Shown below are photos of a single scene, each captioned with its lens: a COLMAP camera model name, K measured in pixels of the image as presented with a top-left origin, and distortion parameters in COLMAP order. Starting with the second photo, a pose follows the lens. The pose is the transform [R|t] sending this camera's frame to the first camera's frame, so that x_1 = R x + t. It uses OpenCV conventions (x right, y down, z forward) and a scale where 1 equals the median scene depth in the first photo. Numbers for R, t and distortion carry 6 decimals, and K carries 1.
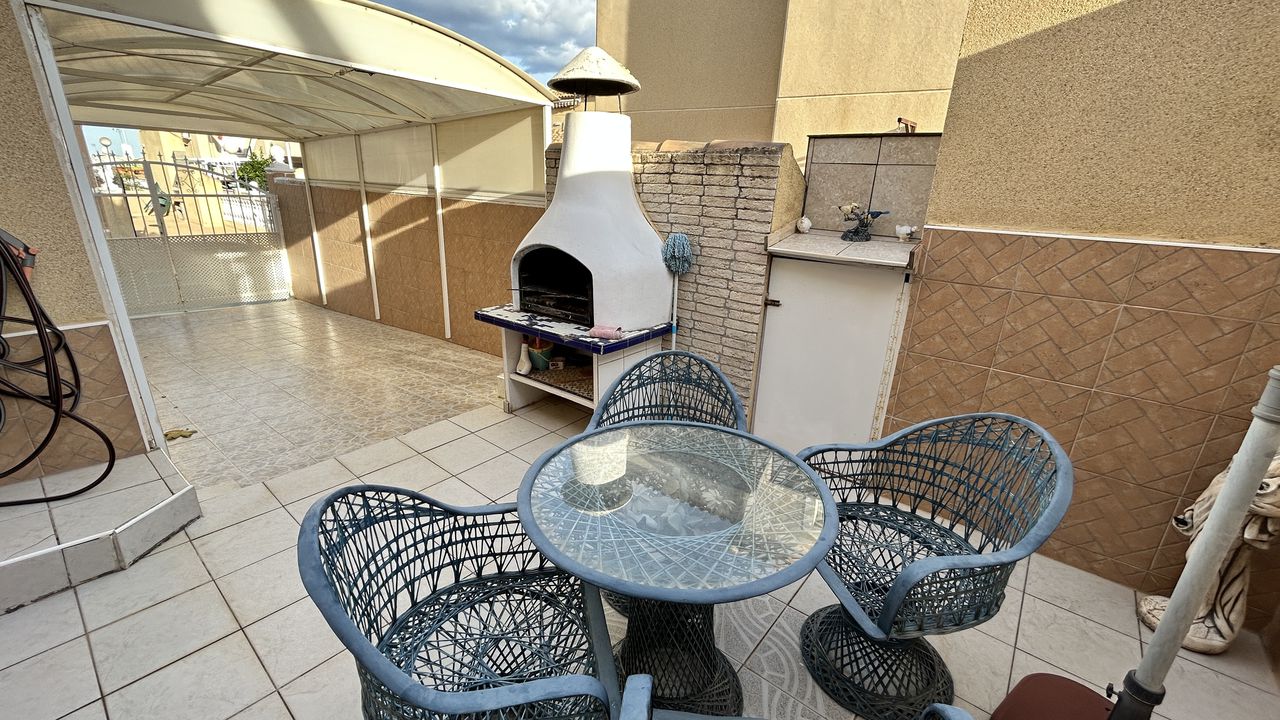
lens RADIAL K [[517.2, 0, 640.4], [0, 517.2, 365.3], [0, 0, 1]] dist [0.001048, 0.000896]
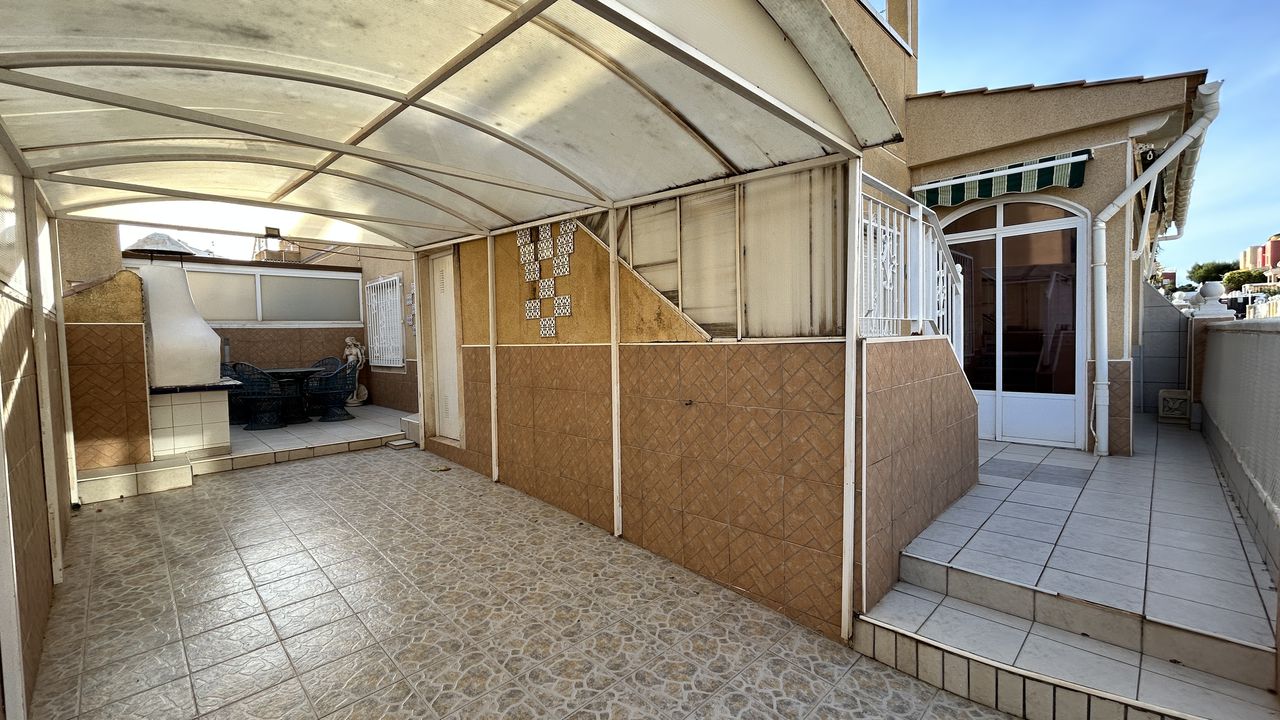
lens RADIAL K [[517.2, 0, 638.6], [0, 517.2, 359.0], [0, 0, 1]] dist [0.001048, 0.000896]
pose [[-0.993620, -0.024413, 0.110106, -1.988444], [0.018389, 0.928158, 0.371733, -0.871155], [-0.111271, 0.371386, -0.921787, 2.696378]]
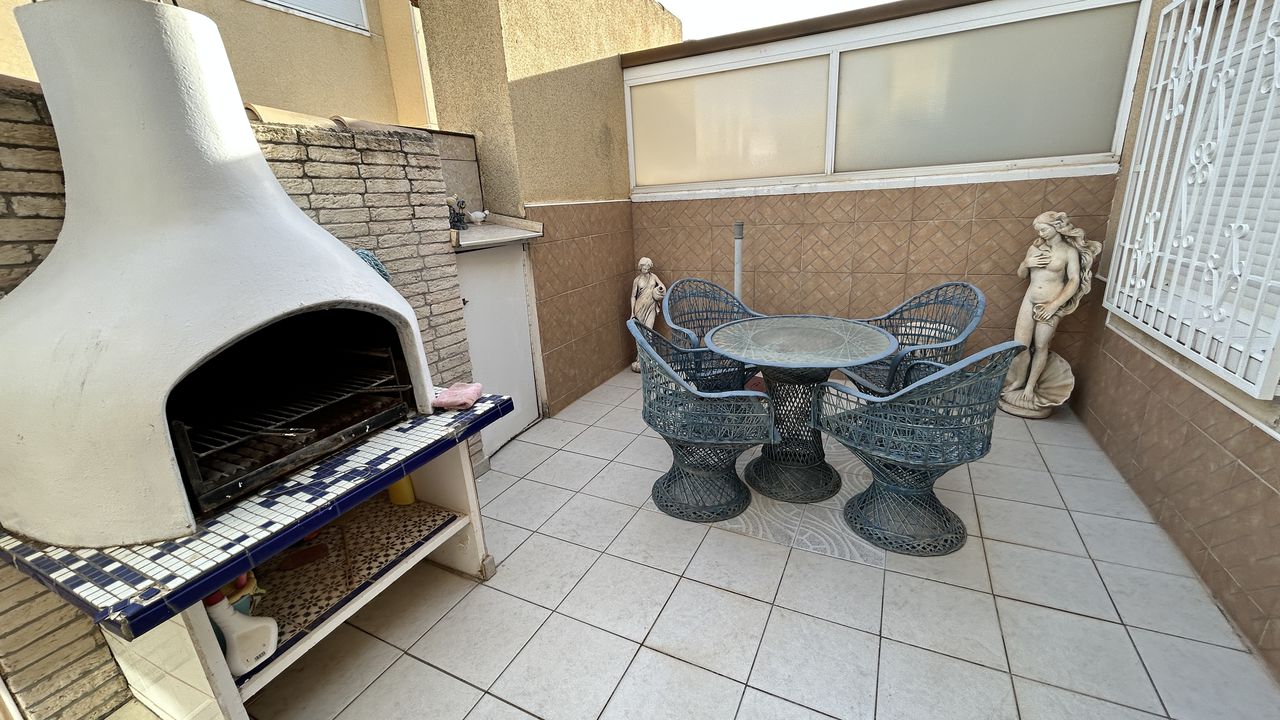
lens RADIAL K [[517.2, 0, 641.0], [0, 517.2, 358.6], [0, 0, 1]] dist [0.001048, 0.000896]
pose [[-0.221566, -0.315123, 0.922825, -0.699982], [0.362740, 0.851800, 0.377962, -0.267199], [-0.905168, 0.418489, -0.074422, 0.809030]]
